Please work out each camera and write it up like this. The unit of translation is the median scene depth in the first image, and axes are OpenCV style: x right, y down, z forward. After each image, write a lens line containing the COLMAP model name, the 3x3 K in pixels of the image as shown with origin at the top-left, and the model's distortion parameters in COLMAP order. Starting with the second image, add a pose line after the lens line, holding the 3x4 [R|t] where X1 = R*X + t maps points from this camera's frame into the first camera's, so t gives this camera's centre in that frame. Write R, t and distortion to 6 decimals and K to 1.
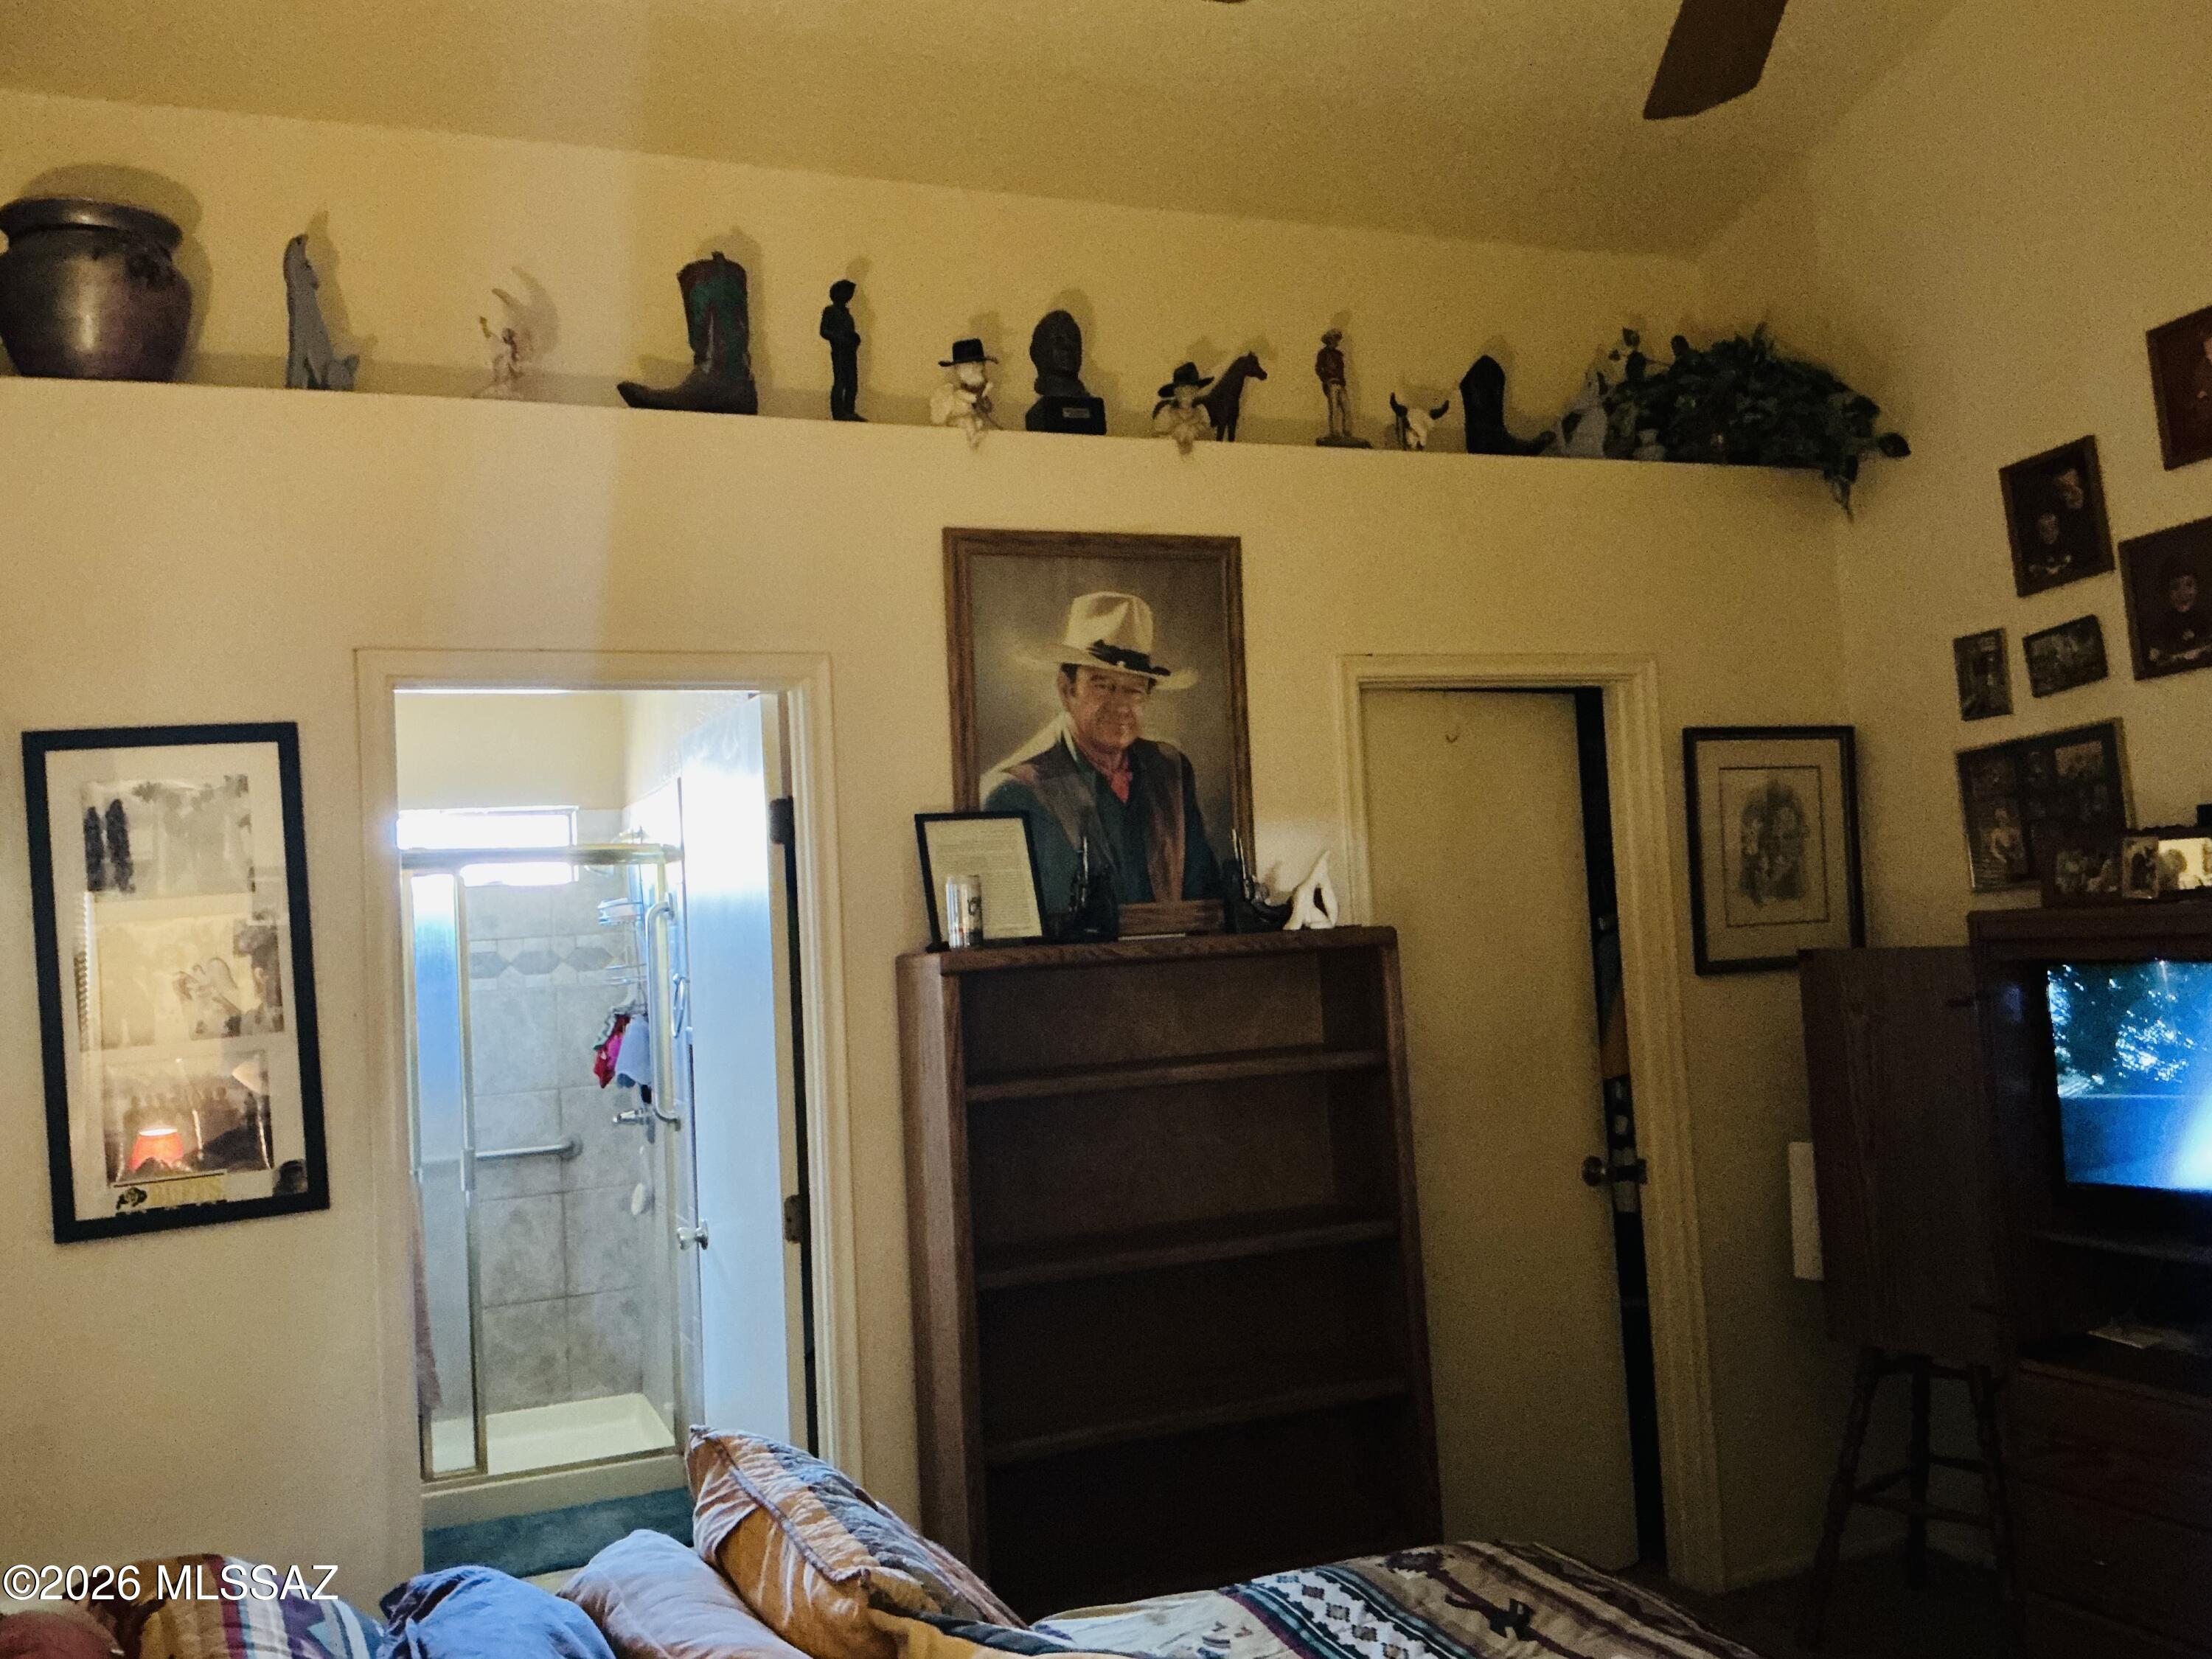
lens RADIAL K [[1842.2, 0, 1106.0], [0, 1842.2, 829.5], [0, 0, 1]] dist [0.153930, -0.313964]
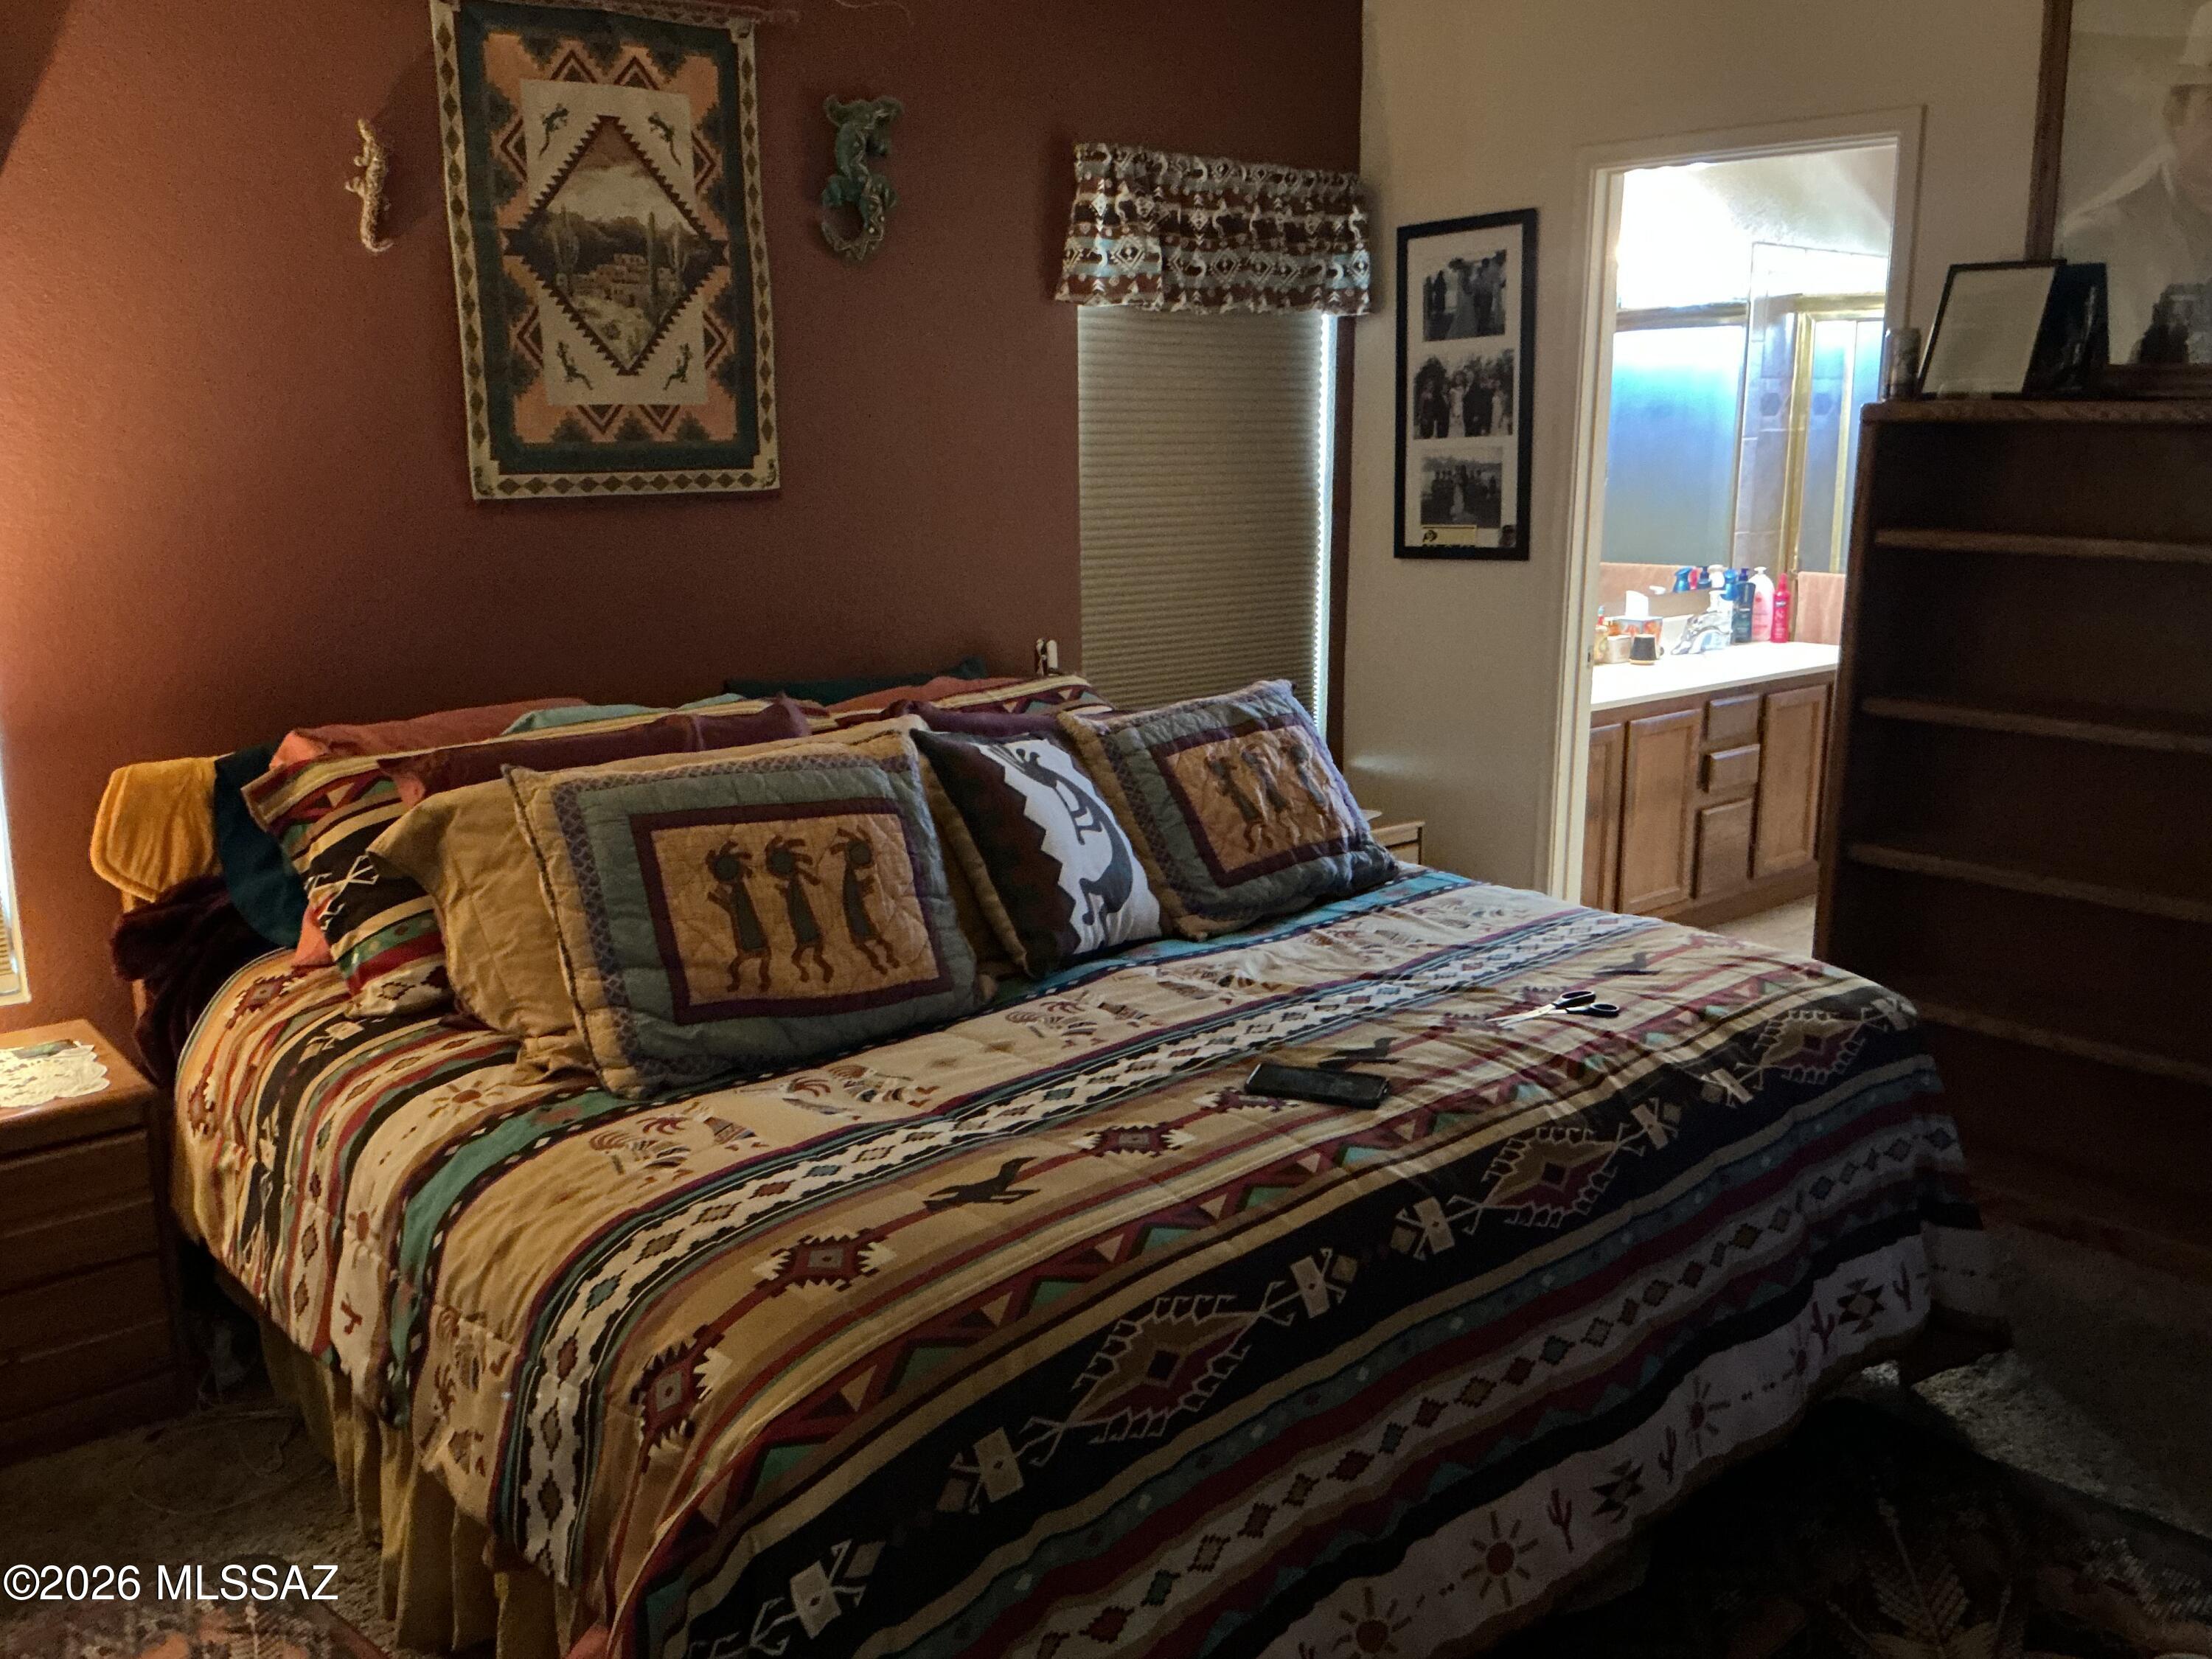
lens RADIAL K [[1842.2, 0, 1106.0], [0, 1842.2, 829.5], [0, 0, 1]] dist [0.153930, -0.313964]
pose [[0.318355, 0.258694, -0.911991, 0.746793], [0.032150, 0.958545, 0.283122, -0.016239], [0.947426, -0.119454, 0.296841, 0.203546]]
